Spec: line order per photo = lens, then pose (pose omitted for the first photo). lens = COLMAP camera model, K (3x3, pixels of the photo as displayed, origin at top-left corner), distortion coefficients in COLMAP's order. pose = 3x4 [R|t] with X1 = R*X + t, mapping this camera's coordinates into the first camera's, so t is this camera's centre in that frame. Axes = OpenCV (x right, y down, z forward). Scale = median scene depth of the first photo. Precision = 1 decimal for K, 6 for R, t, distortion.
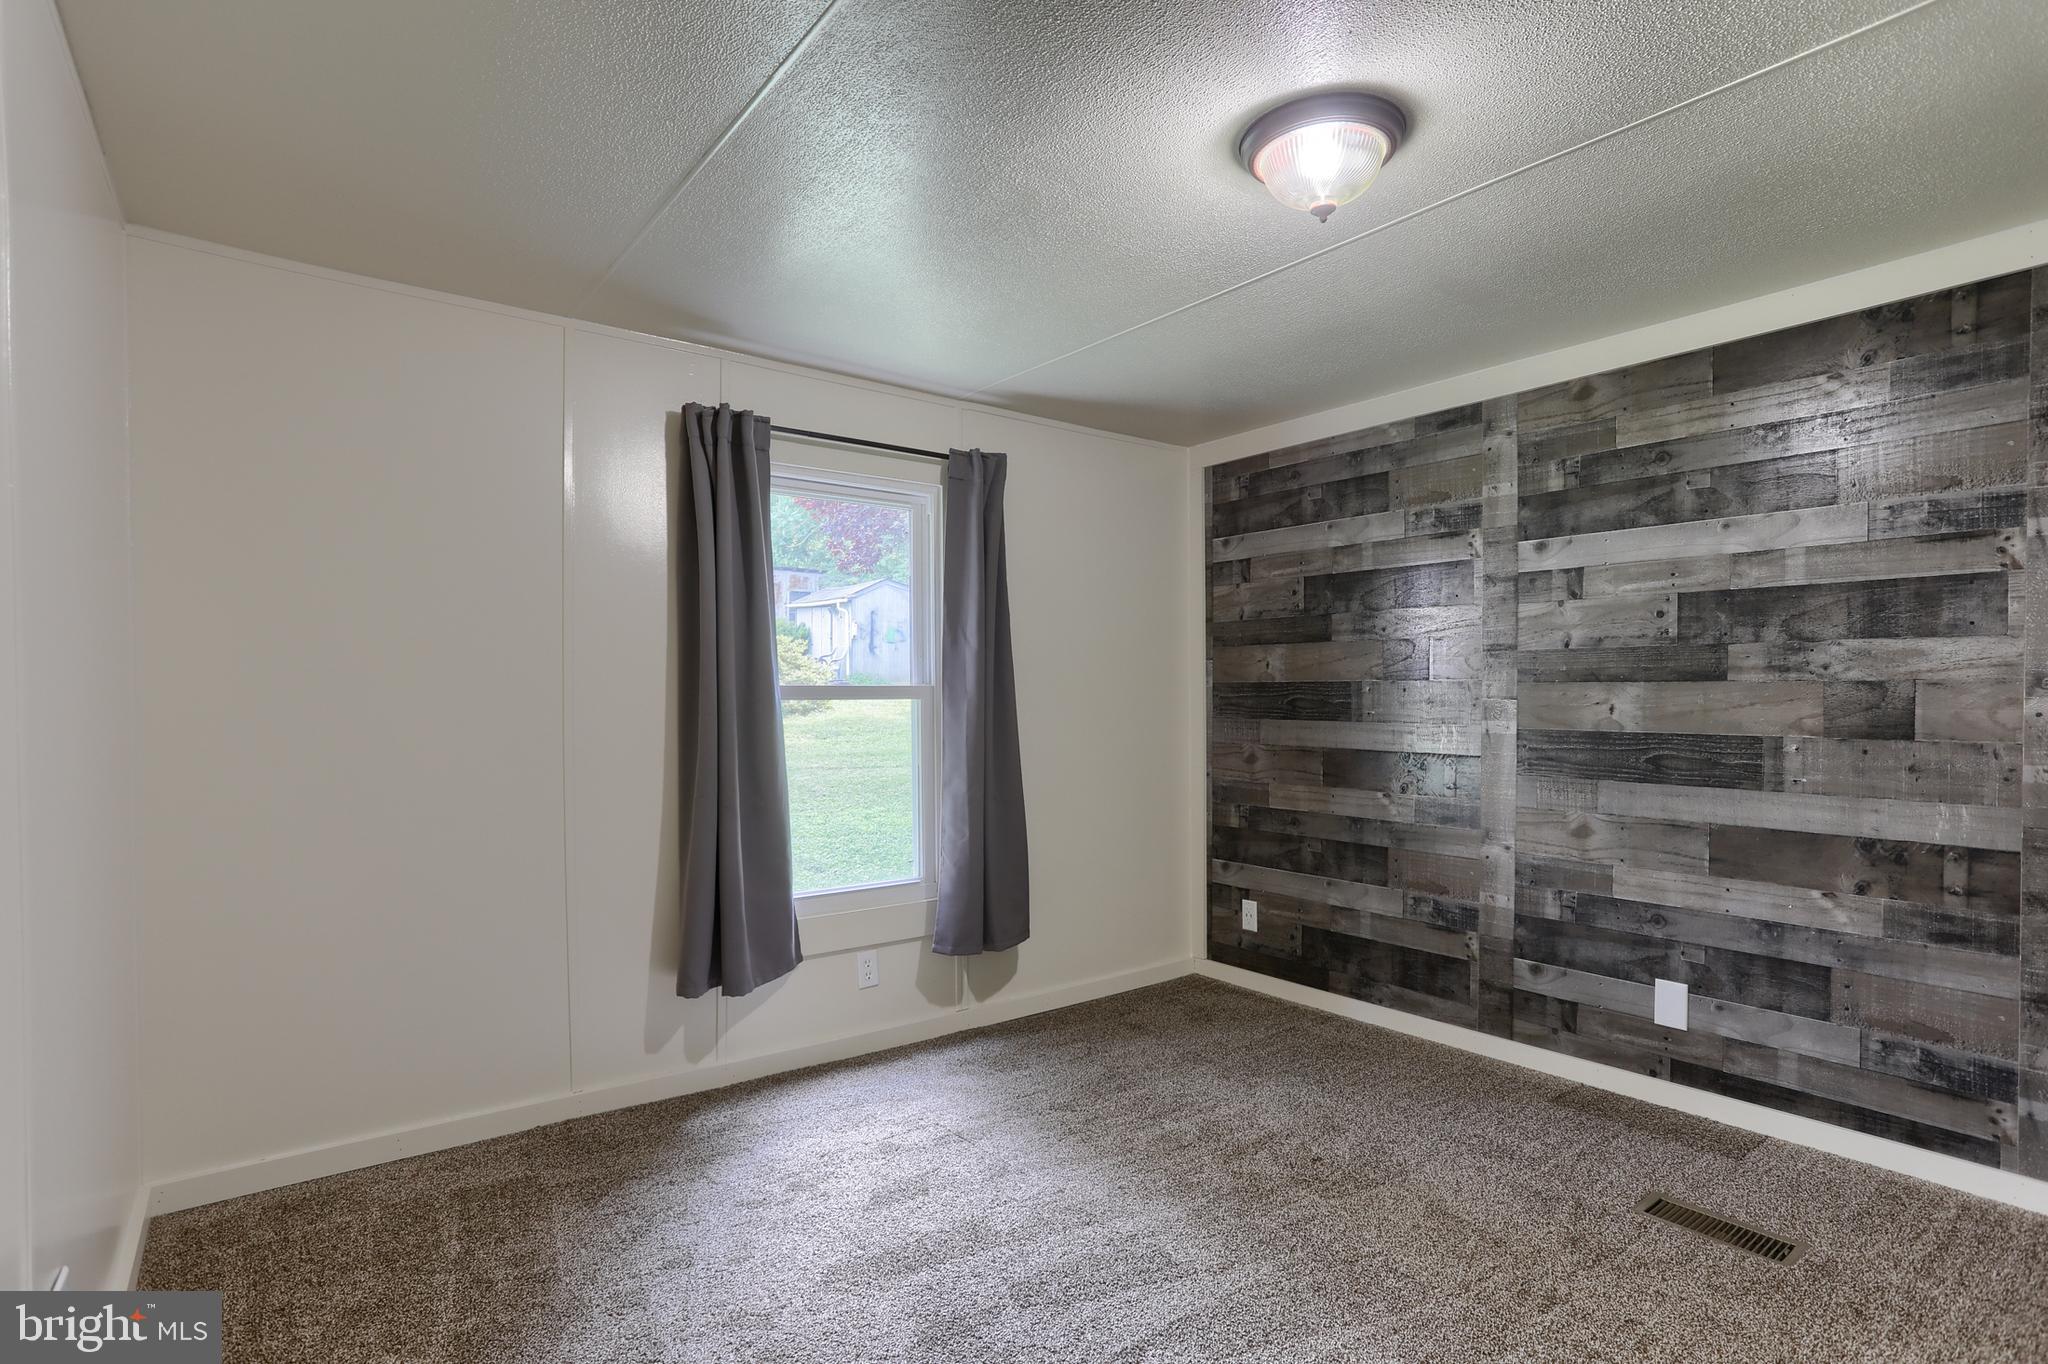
lens RADIAL K [[1035.0, 0, 1024.0], [0, 1035.0, 682.0], [0, 0, 1]] dist [-0.061474, 0.036942]
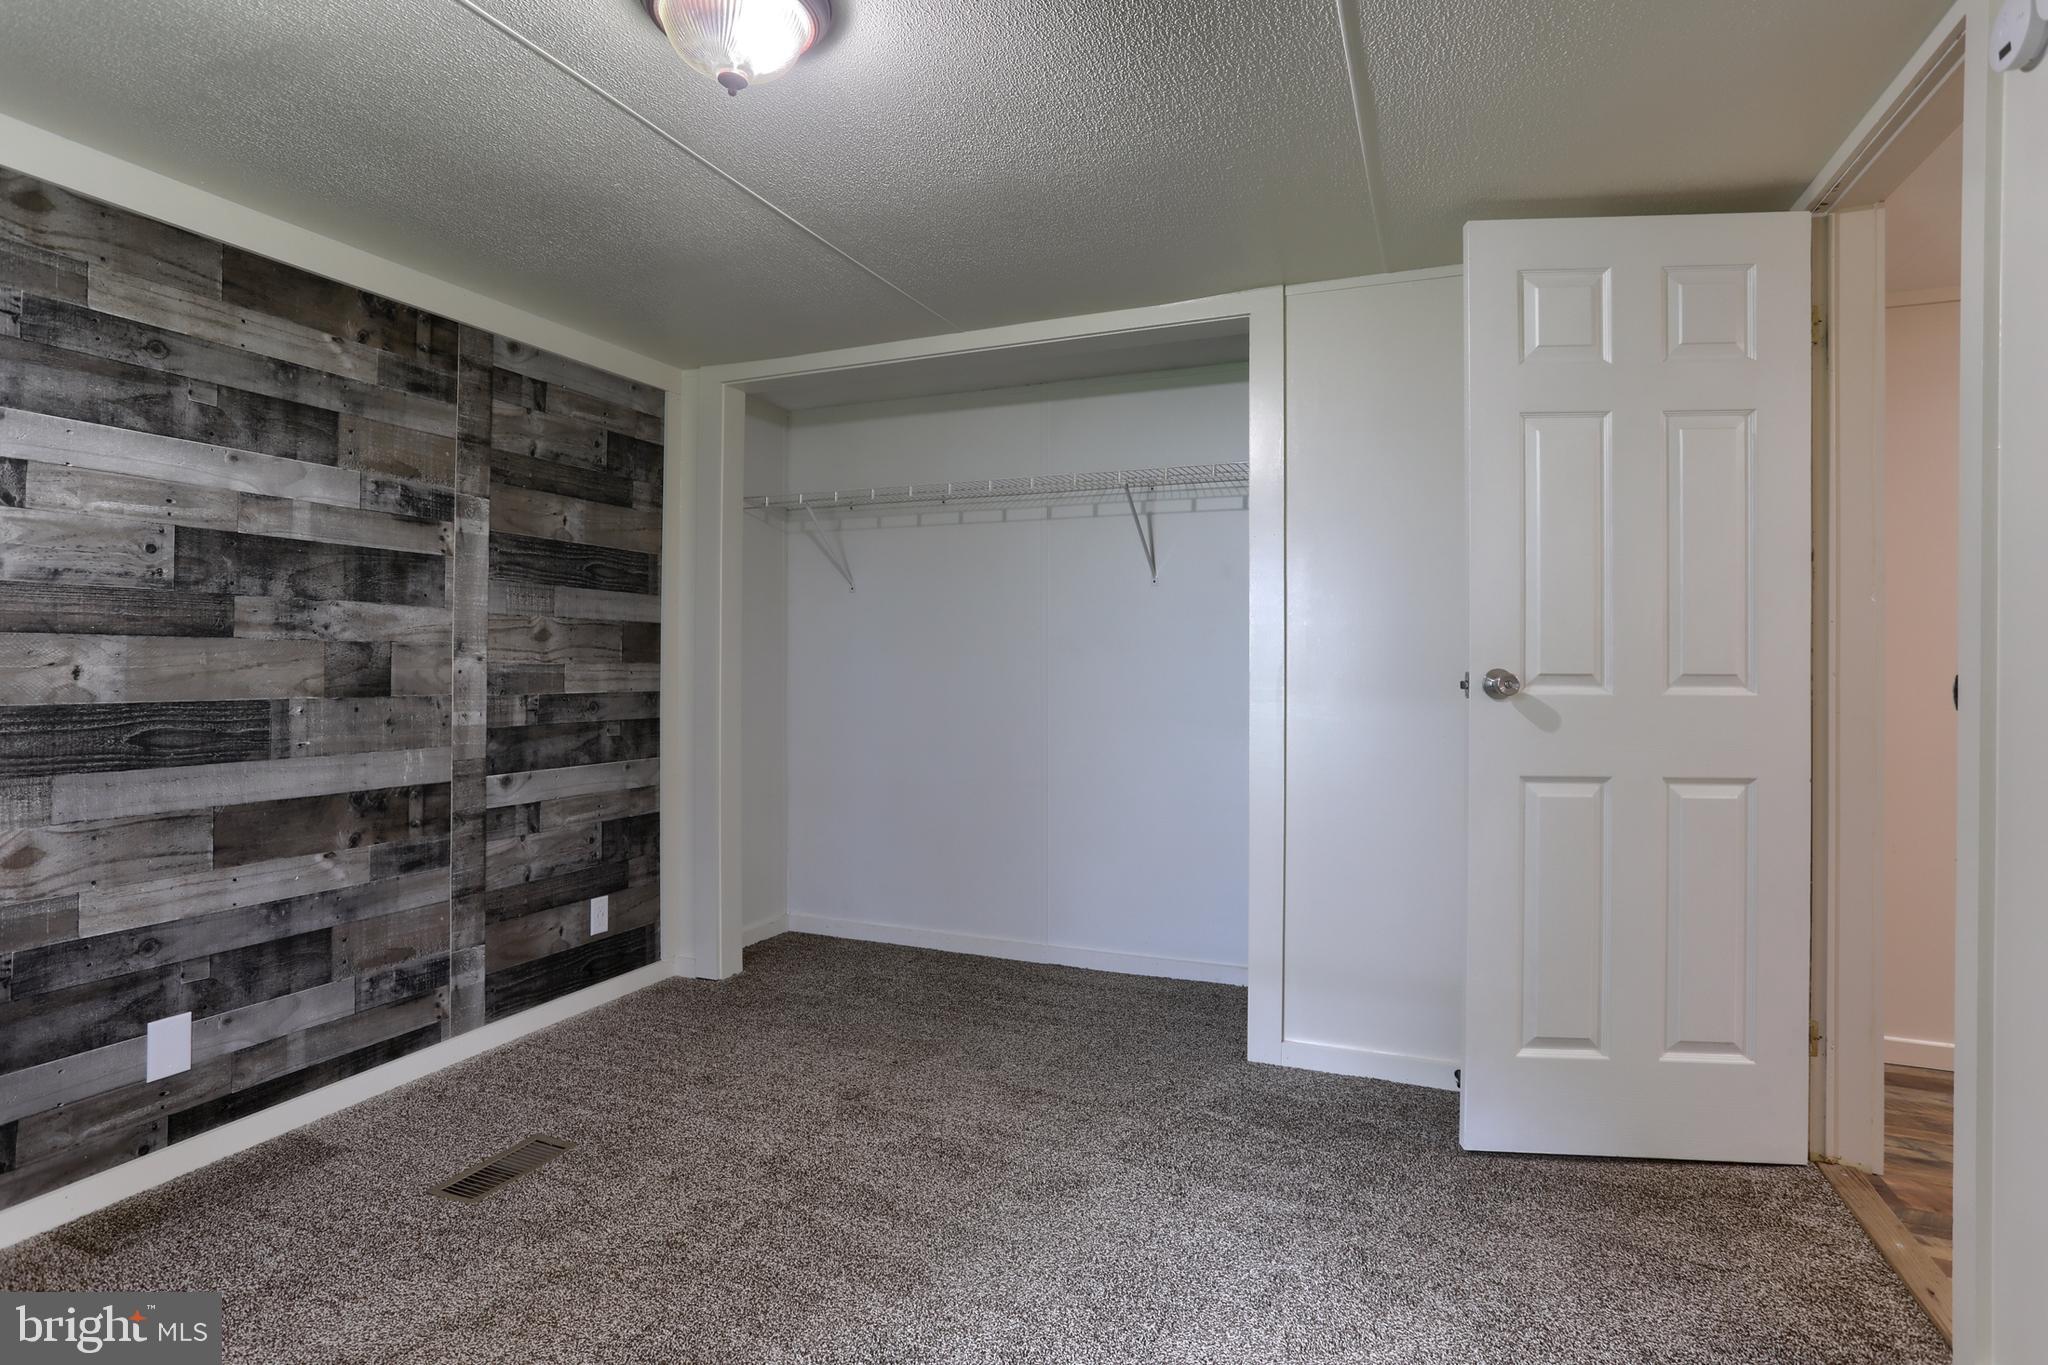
lens RADIAL K [[1035.0, 0, 1024.0], [0, 1035.0, 682.5], [0, 0, 1]] dist [-0.061474, 0.036942]
pose [[-0.500477, 0.002101, 0.865747, -0.403289], [0.008028, 0.999965, 0.002214, 0.042170], [-0.865713, 0.008058, -0.500476, 0.881697]]
